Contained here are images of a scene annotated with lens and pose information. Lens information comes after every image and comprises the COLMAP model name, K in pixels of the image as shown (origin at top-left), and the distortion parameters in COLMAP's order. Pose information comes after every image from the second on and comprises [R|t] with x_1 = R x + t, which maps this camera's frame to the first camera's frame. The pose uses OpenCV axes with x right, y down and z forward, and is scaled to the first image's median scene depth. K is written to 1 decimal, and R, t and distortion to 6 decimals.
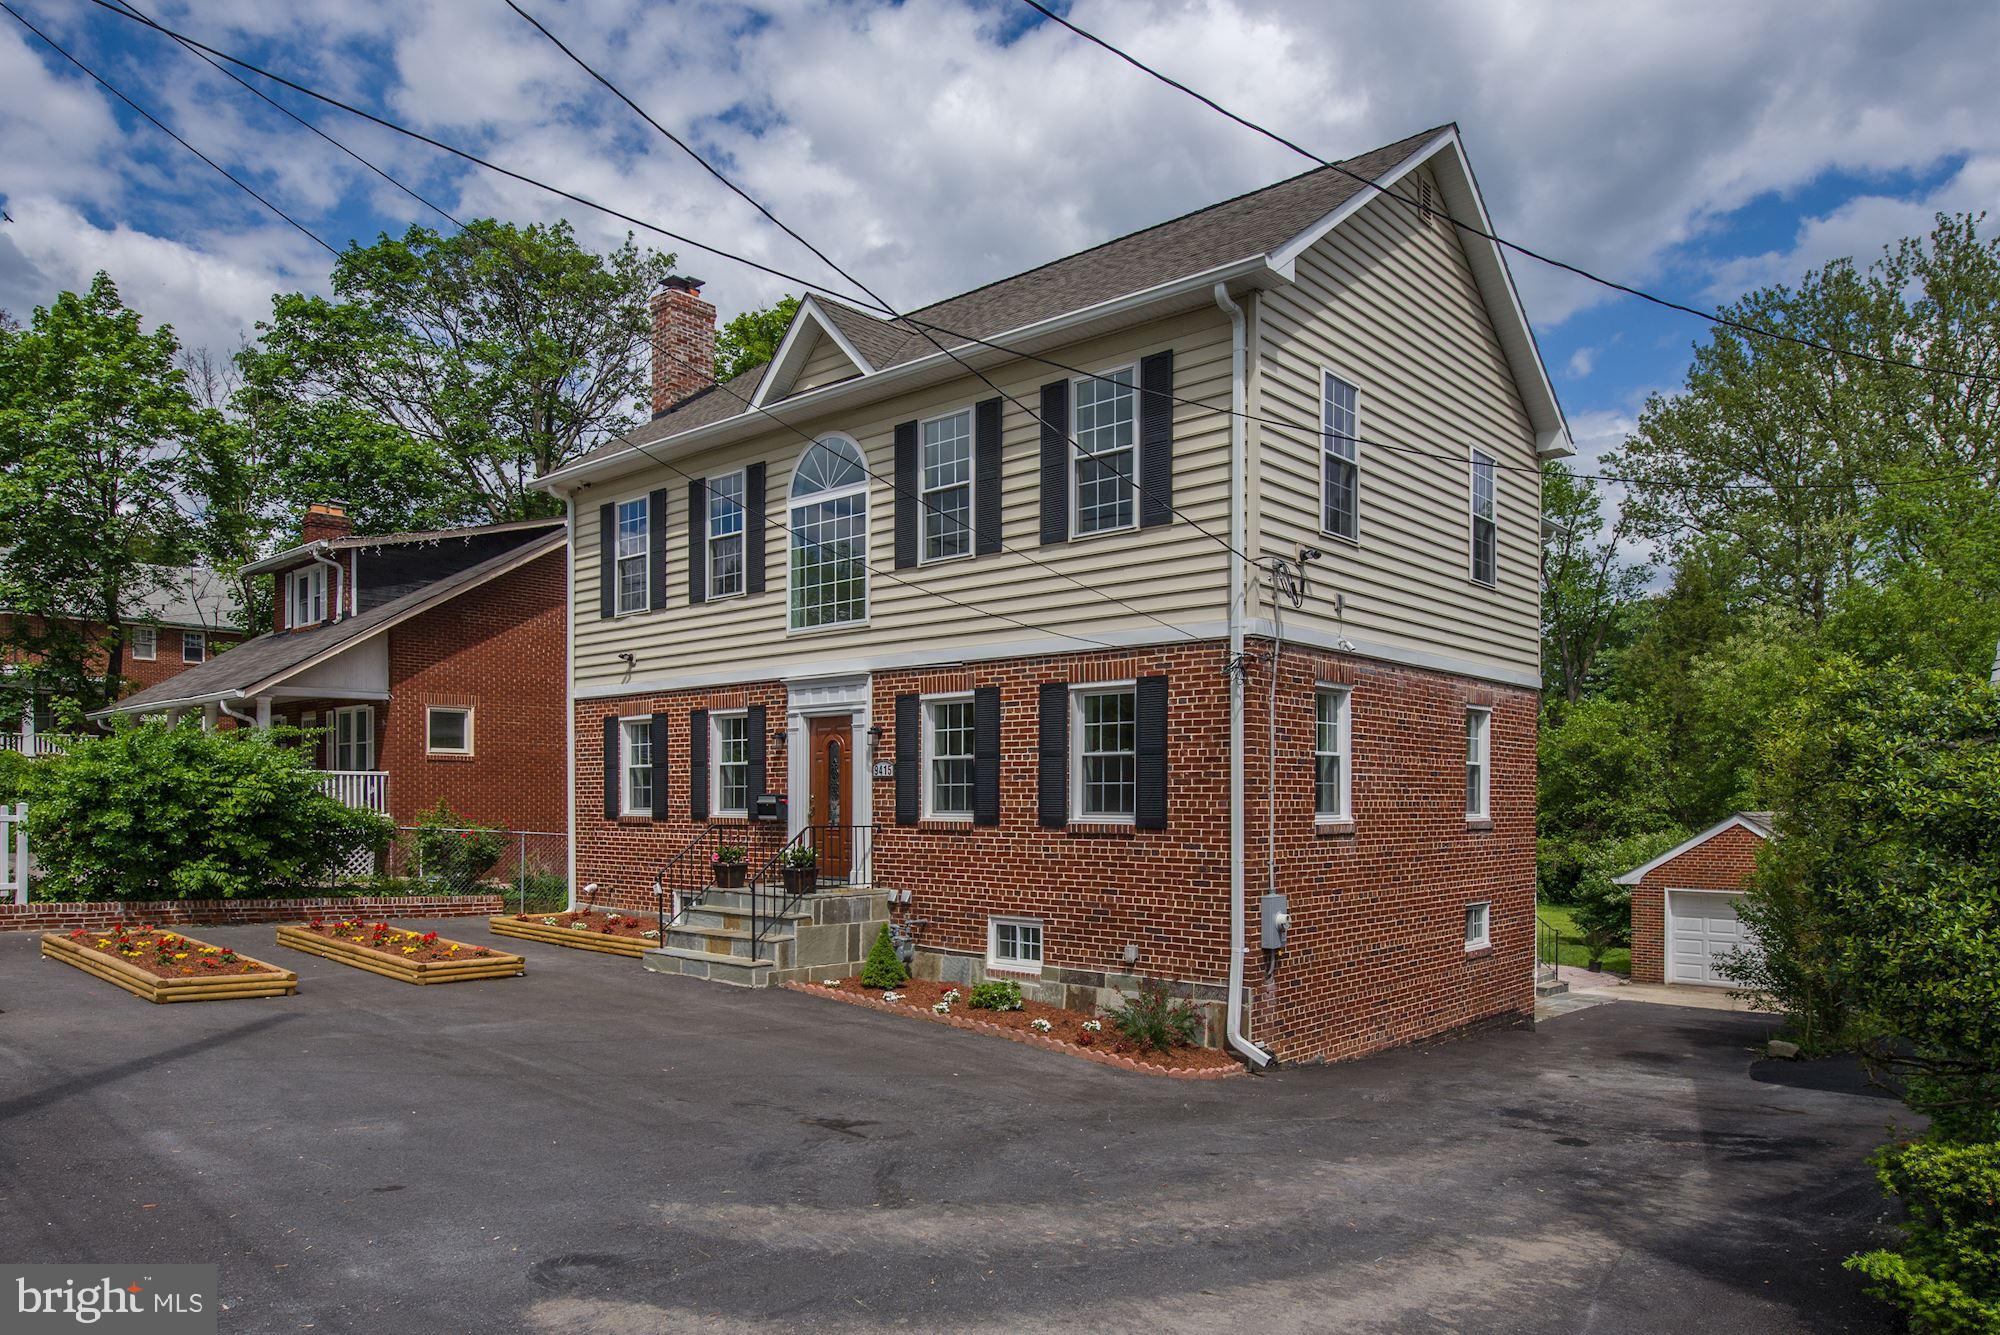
lens RADIAL K [[1282.3, 0, 998.6], [0, 1282.3, 808.5], [0, 0, 1]] dist [-0.003463, -0.000661]
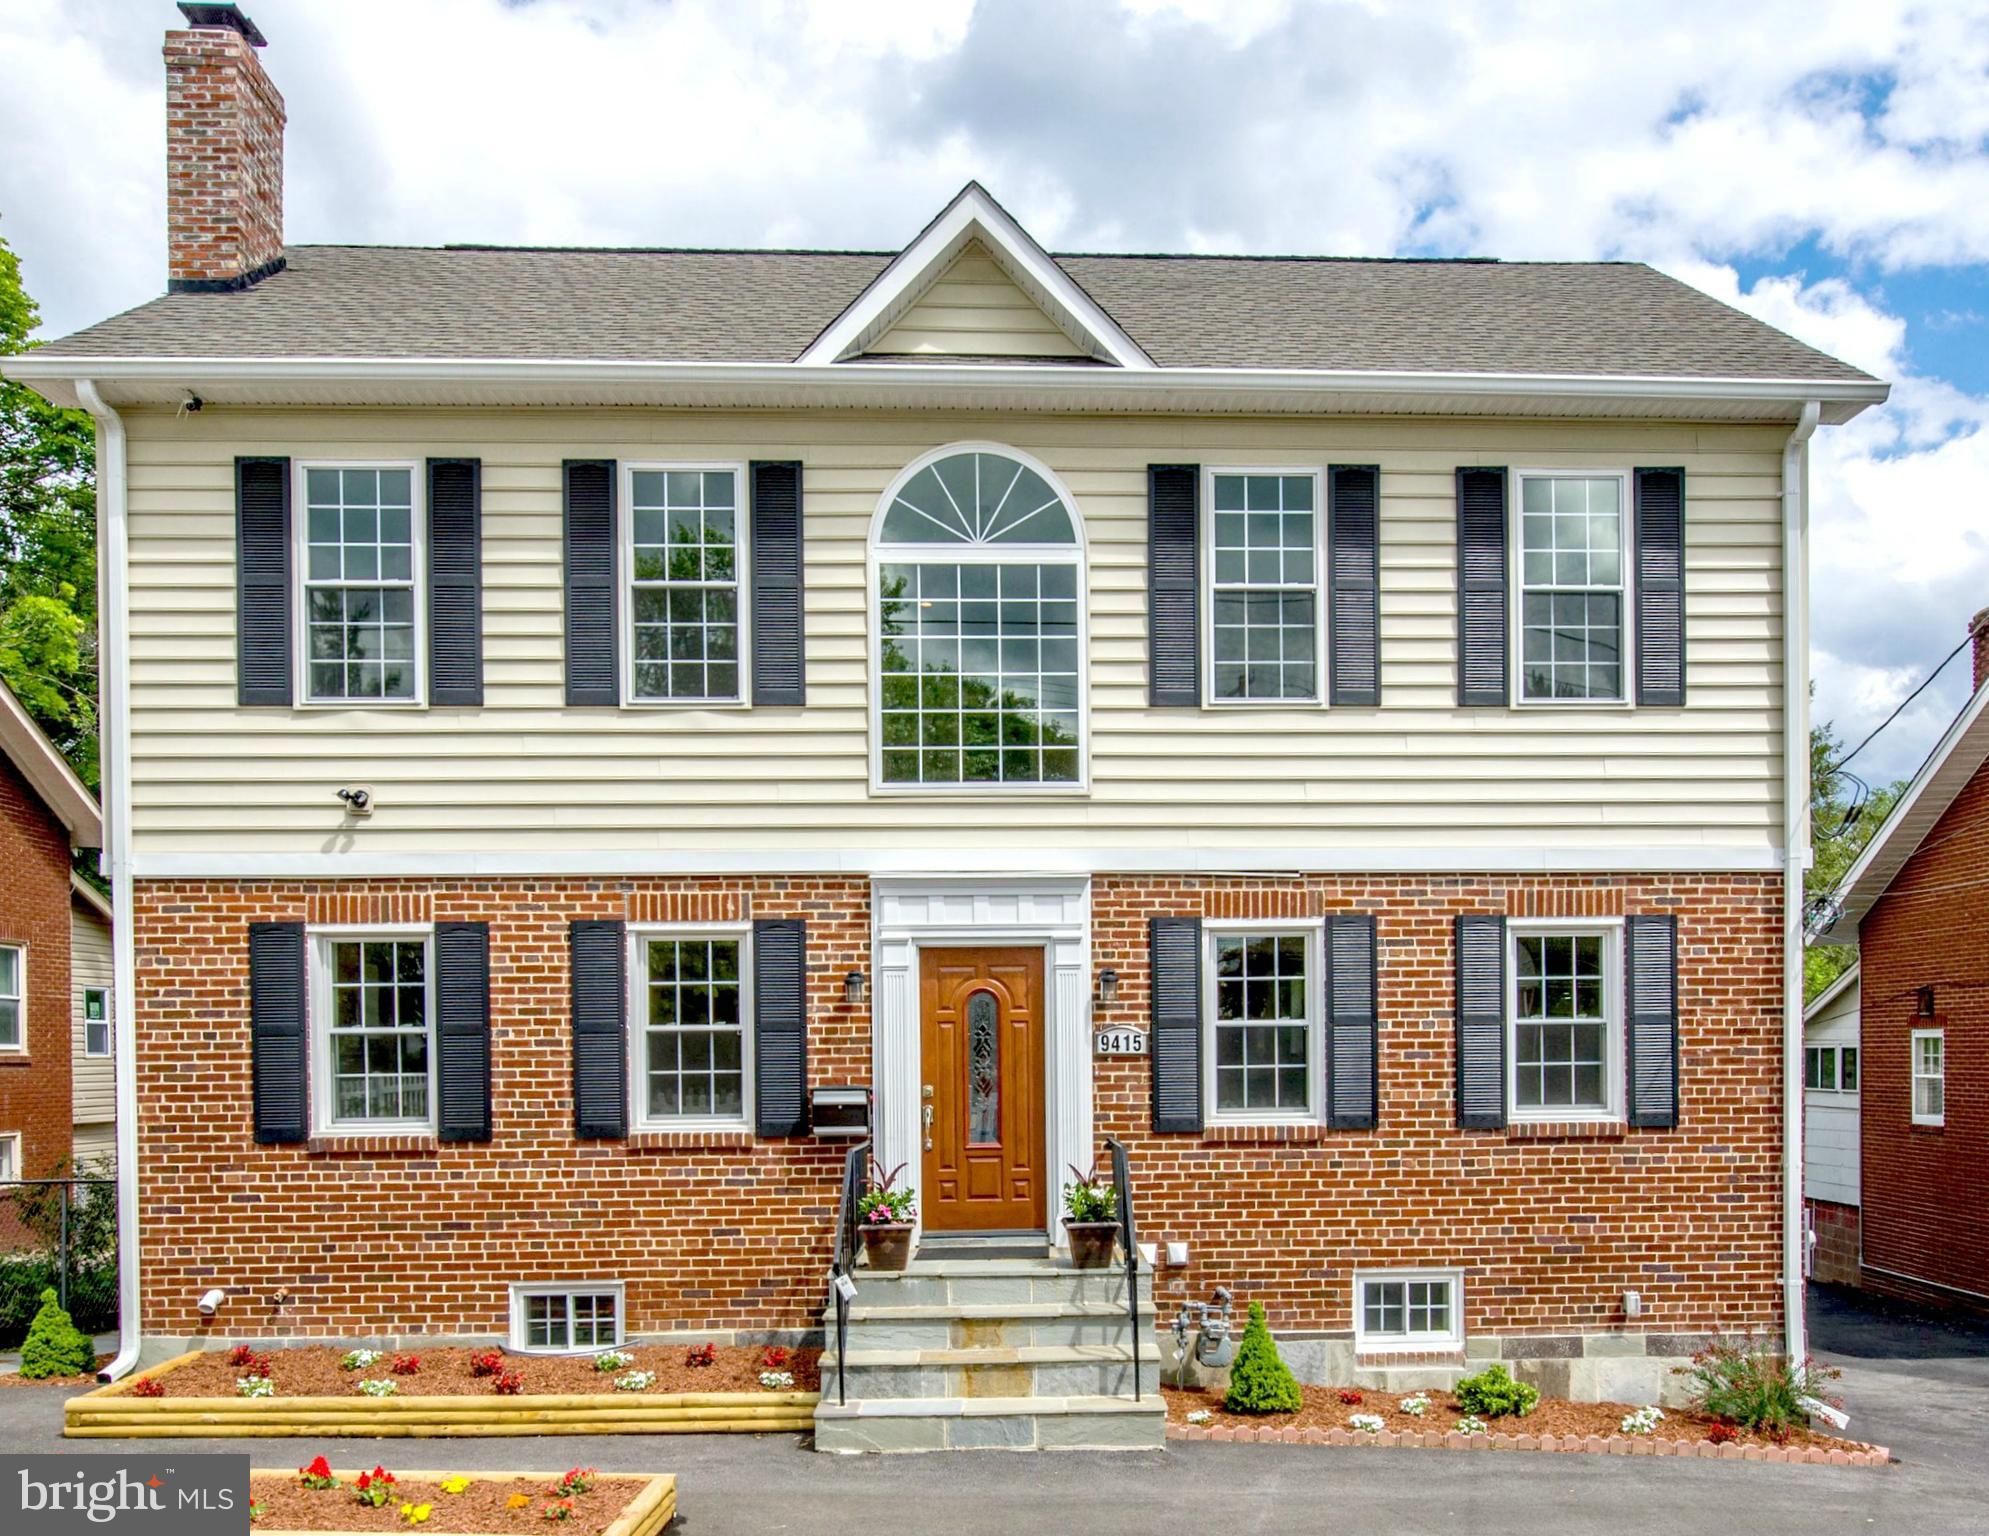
lens RADIAL K [[1516.4, 0, 994.5], [0, 1516.4, 1108.9], [0, 0, 1]] dist [-0.002409, -0.001799]
pose [[0.724178, -0.016143, 0.689425, -0.589458], [0.016557, 0.999845, 0.006019, -0.004515], [-0.689415, 0.007056, 0.724332, 0.513314]]
